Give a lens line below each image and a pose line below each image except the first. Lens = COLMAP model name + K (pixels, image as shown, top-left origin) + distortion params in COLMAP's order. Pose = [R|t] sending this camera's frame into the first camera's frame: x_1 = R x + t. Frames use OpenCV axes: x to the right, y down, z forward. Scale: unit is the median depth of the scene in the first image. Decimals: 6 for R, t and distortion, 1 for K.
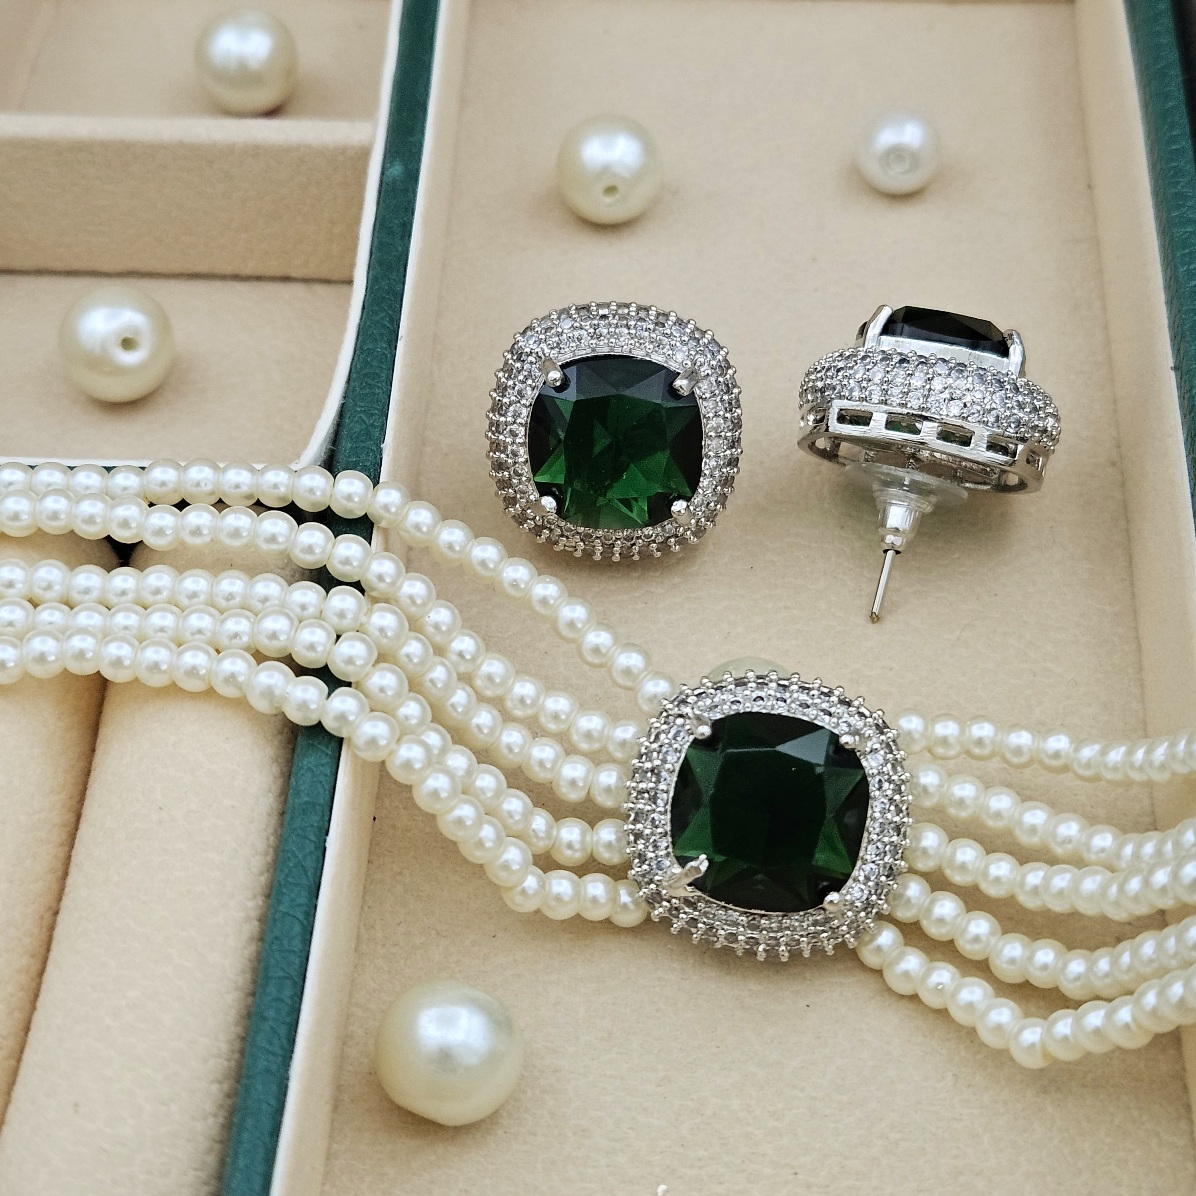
lens RADIAL K [[2481.4, 0, 598.0], [0, 2481.4, 598.0], [0, 0, 1]] dist [0.086904, -0.142424]
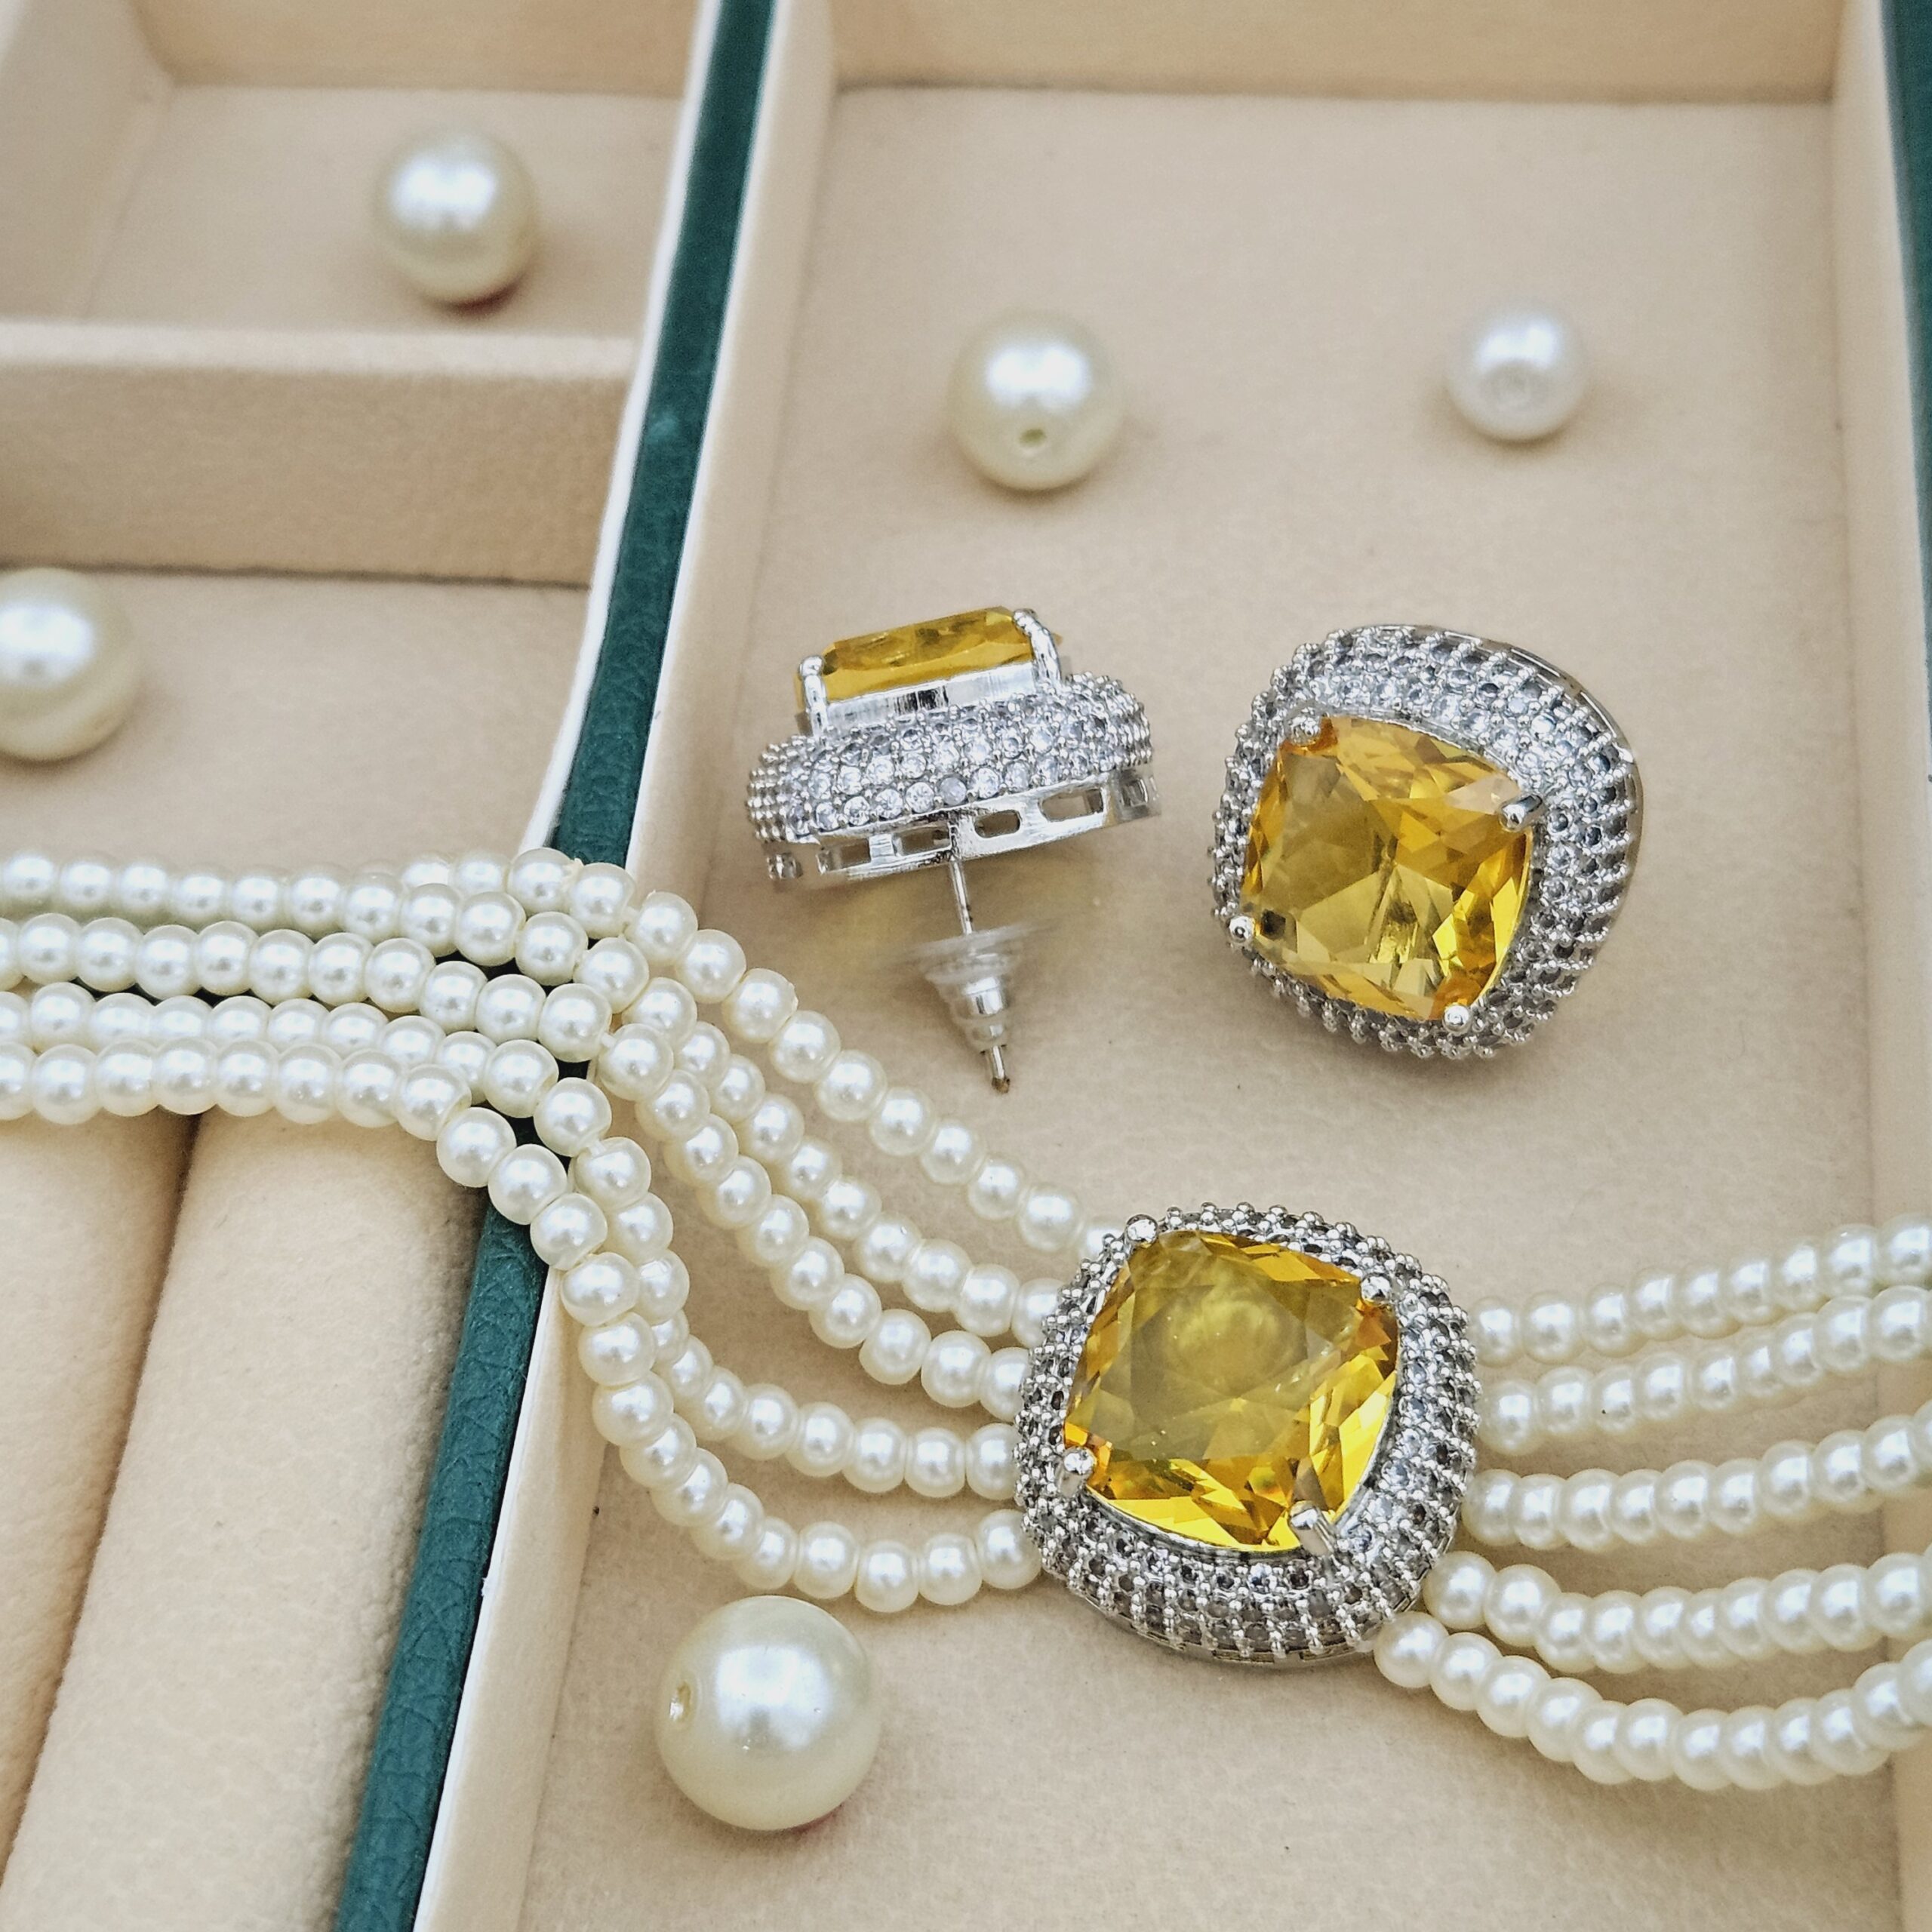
lens RADIAL K [[4008.4, 0, 966.0], [0, 4008.4, 966.0], [0, 0, 1]] dist [0.086904, -0.142424]
pose [[0.997859, 0.010991, -0.064474, 0.067833], [-0.009325, 0.999616, 0.026080, -0.077144], [0.064736, -0.025423, 0.997579, 0.020194]]
